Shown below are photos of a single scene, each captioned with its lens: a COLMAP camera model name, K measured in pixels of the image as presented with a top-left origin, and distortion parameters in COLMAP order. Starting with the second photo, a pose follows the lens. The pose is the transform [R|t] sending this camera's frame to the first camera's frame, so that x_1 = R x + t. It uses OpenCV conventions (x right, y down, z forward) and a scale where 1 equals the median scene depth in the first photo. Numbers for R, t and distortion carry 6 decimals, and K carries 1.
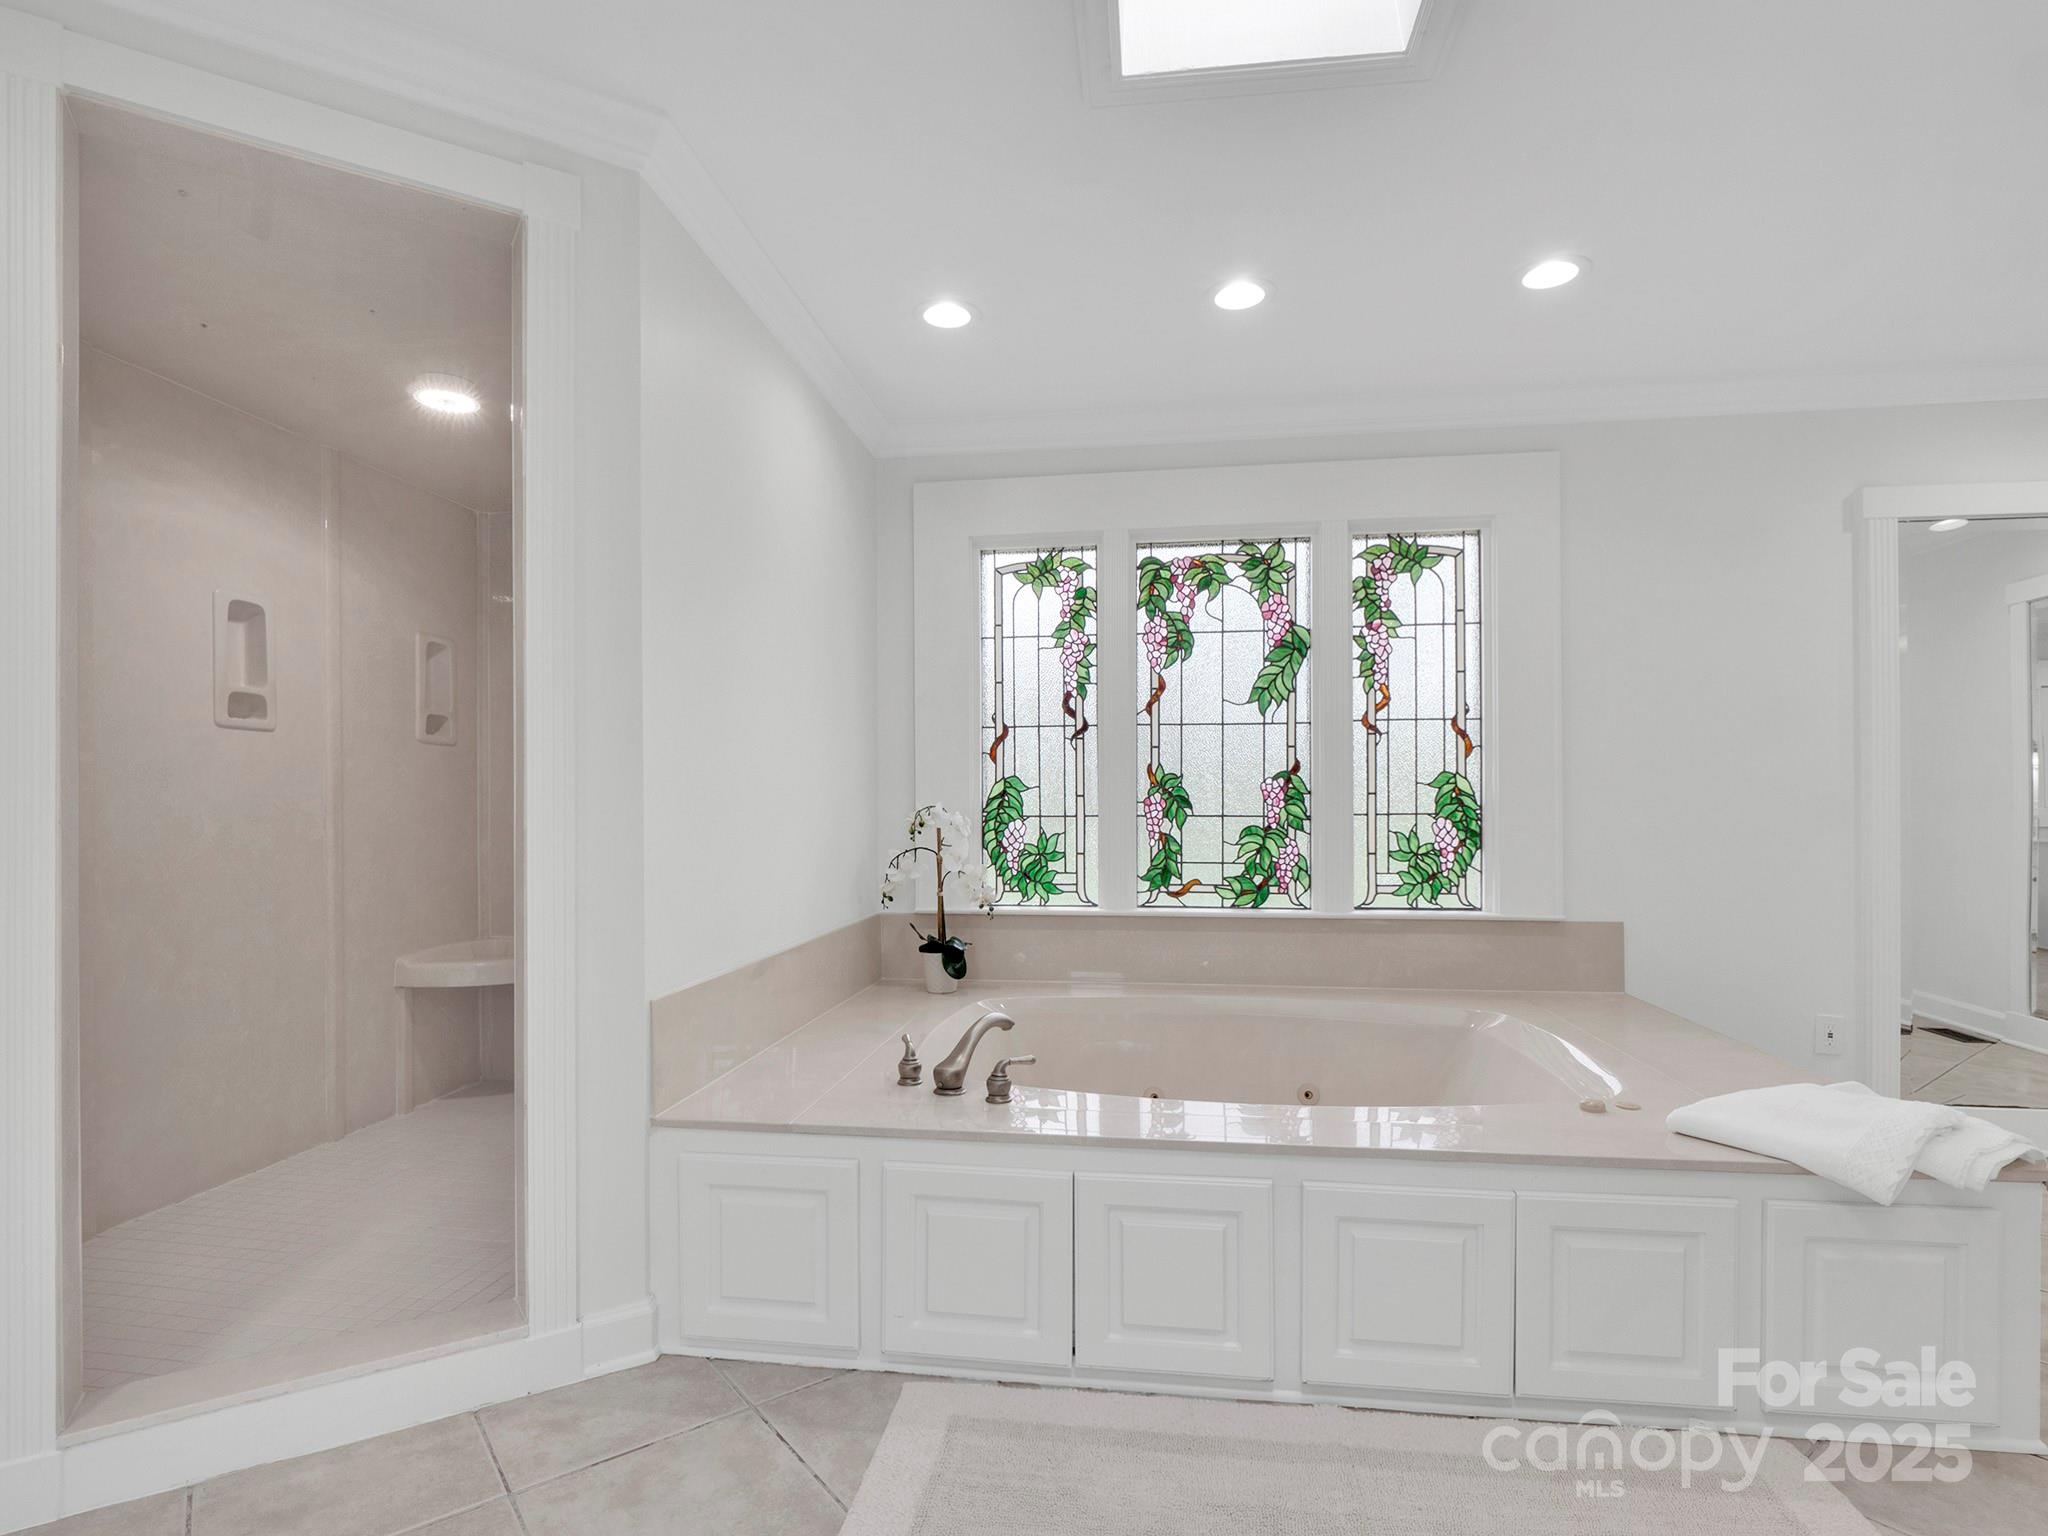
lens RADIAL K [[1028.2, 0, 1024.0], [0, 1028.2, 768.0], [0, 0, 1]] dist [-0.017994, 0.000469]
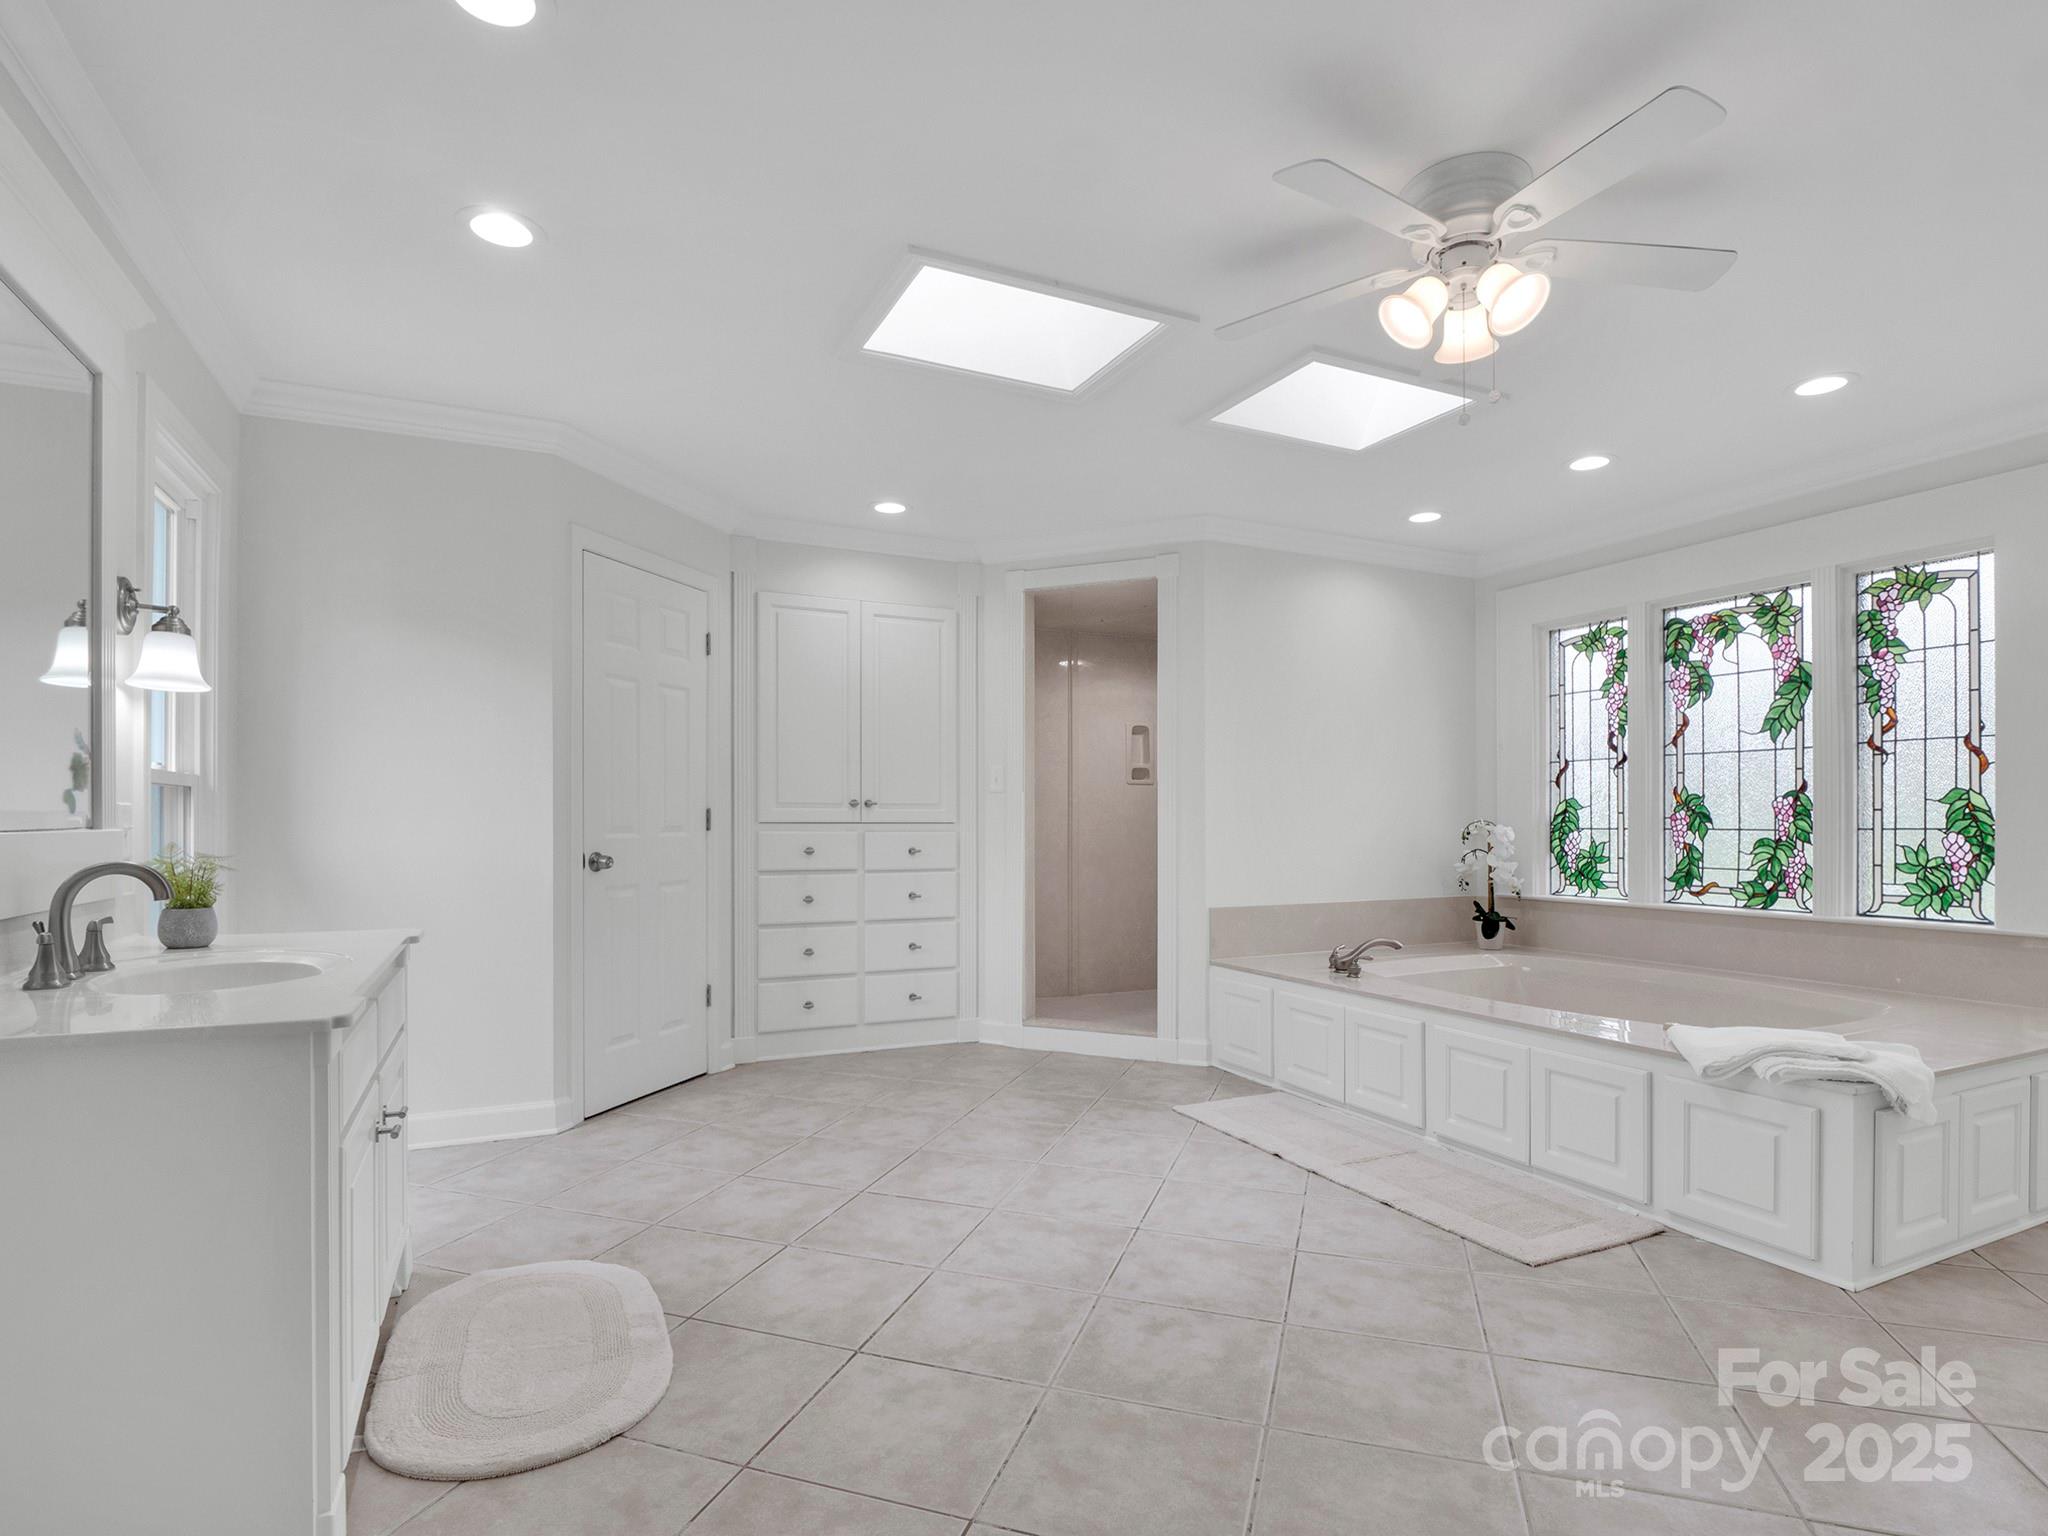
lens RADIAL K [[1028.2, 0, 1024.0], [0, 1028.2, 768.0], [0, 0, 1]] dist [-0.017994, 0.000469]
pose [[0.572995, -0.036226, -0.818758, 0.689624], [0.010815, 0.999270, -0.036645, 0.010128], [0.819488, 0.012143, 0.572968, -0.345532]]
